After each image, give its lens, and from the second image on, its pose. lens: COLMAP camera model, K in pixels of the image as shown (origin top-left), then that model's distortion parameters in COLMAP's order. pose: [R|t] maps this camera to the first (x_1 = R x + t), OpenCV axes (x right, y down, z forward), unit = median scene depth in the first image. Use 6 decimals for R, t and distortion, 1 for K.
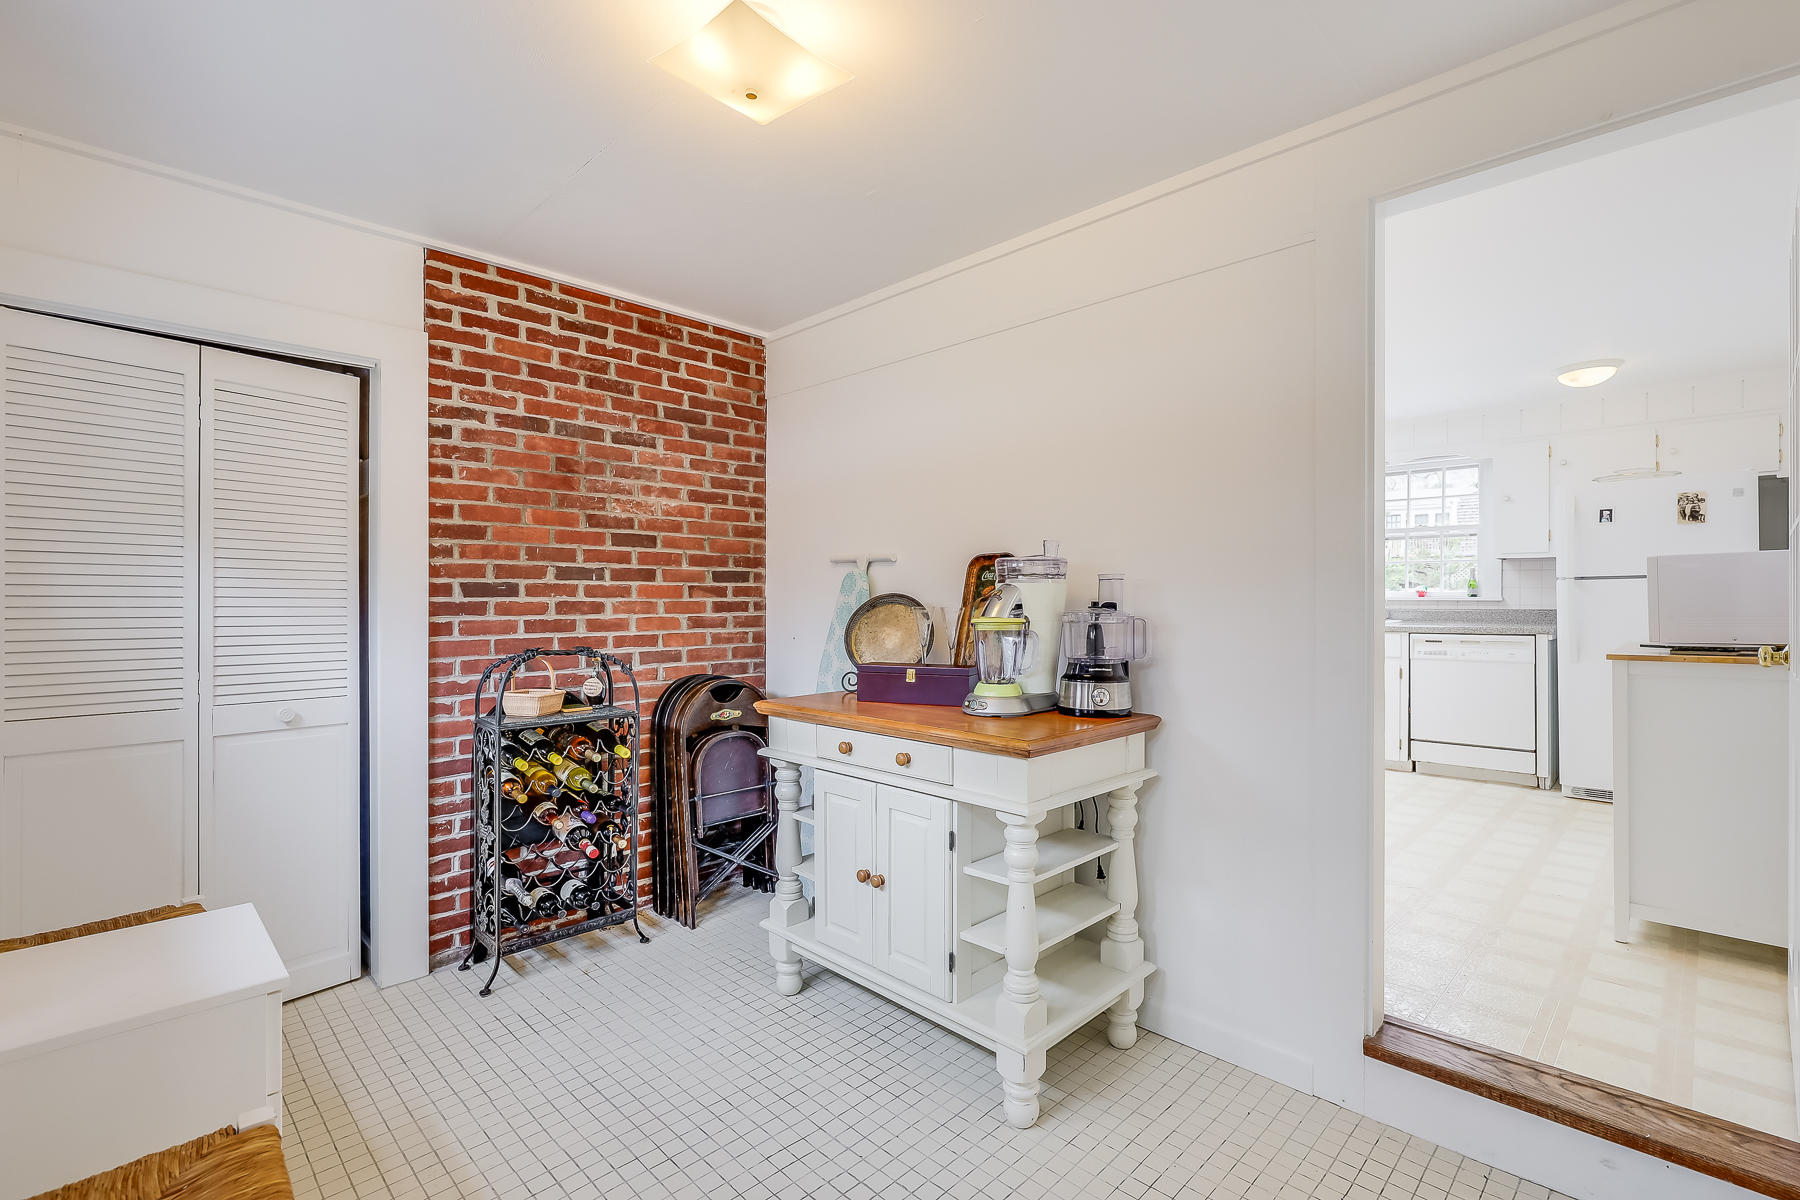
lens RADIAL K [[818.1, 0, 911.0], [0, 818.1, 610.9], [0, 0, 1]] dist [-0.001353, -0.001260]
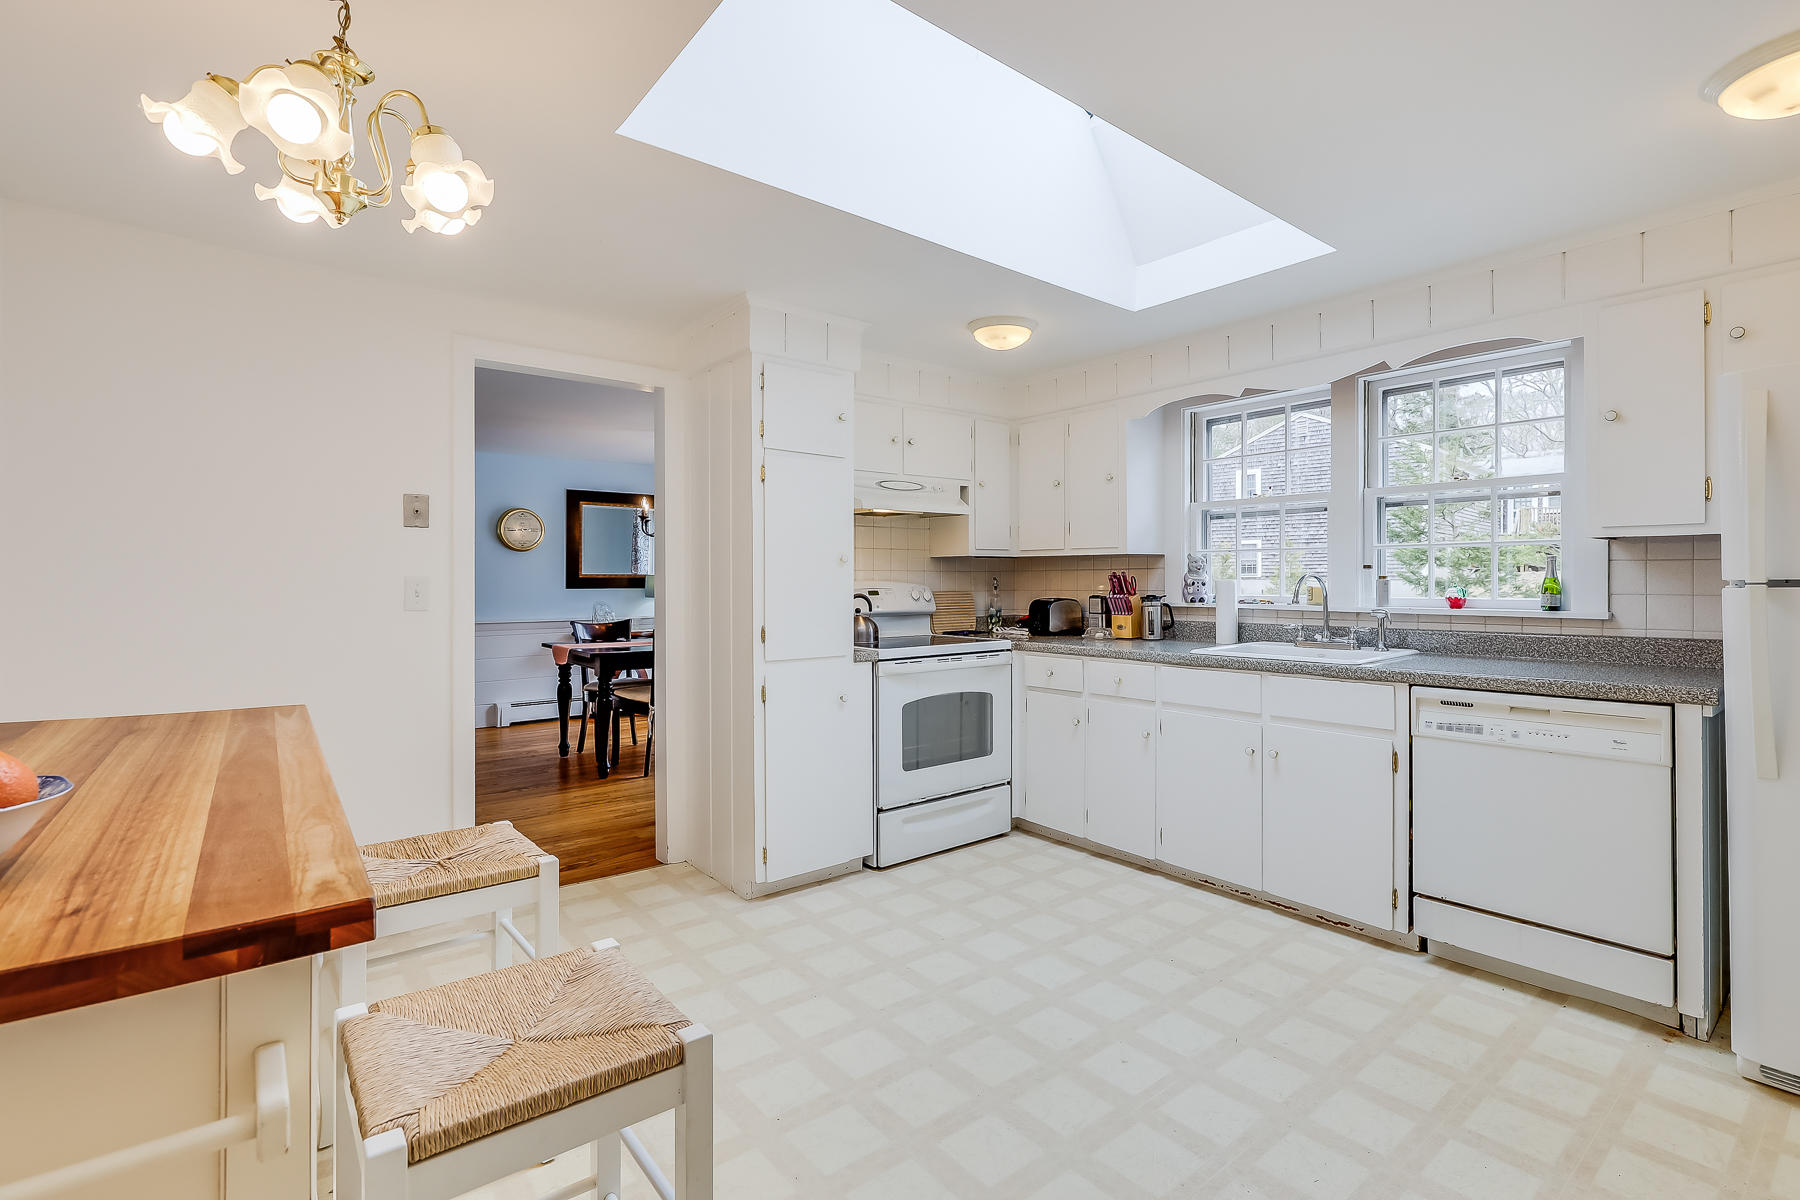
lens RADIAL K [[818.1, 0, 945.2], [0, 818.1, 586.9], [0, 0, 1]] dist [-0.001353, -0.001260]
pose [[0.995414, 0.002047, -0.095638, 0.379110], [-0.002713, 0.999973, -0.006842, -0.030084], [0.095621, 0.007070, 0.995393, 0.476442]]
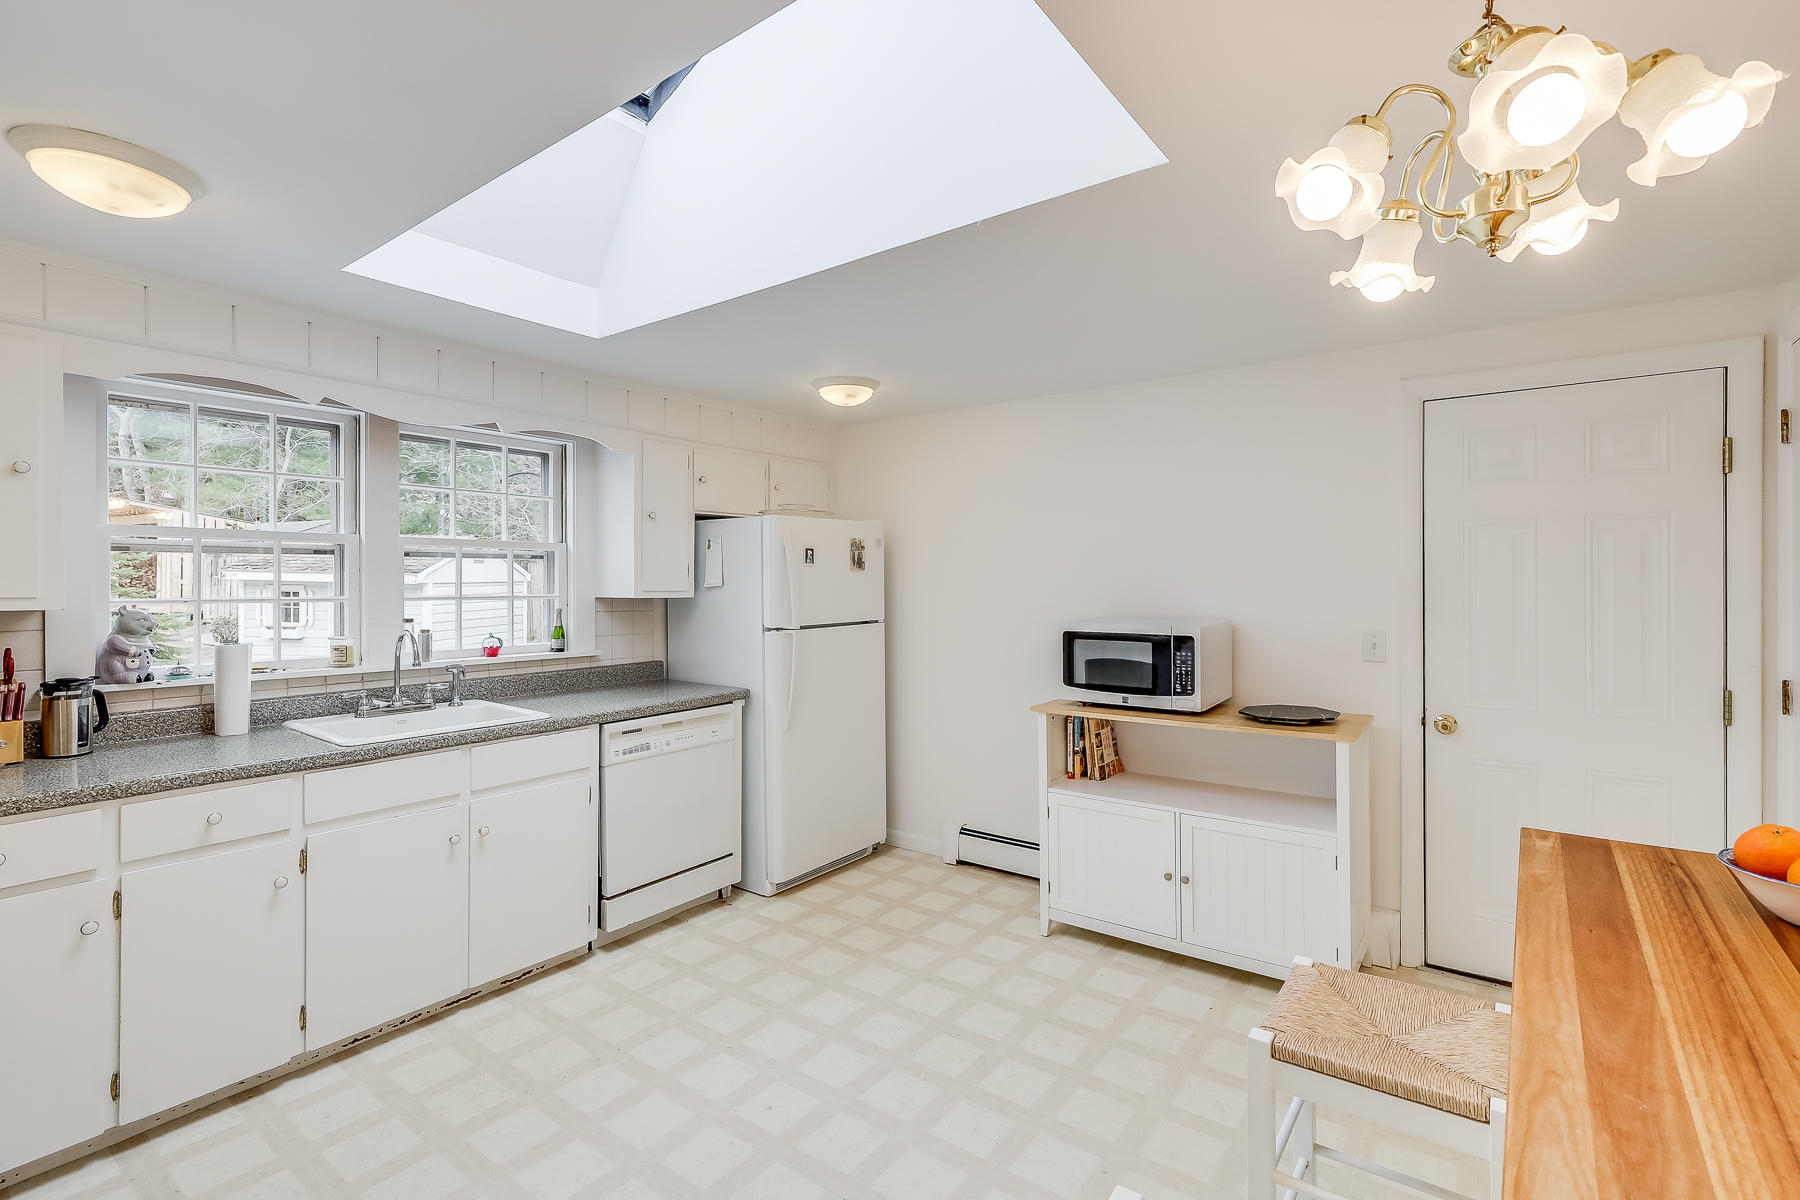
lens RADIAL K [[837.7, 0, 873.4], [0, 837.7, 584.6], [0, 0, 1]] dist [-0.001238, -0.000744]
pose [[-0.114866, 0.003768, 0.993374, -0.025005], [0.019059, 0.999817, -0.001589, -0.072054], [-0.993198, 0.018750, -0.114917, 0.891921]]
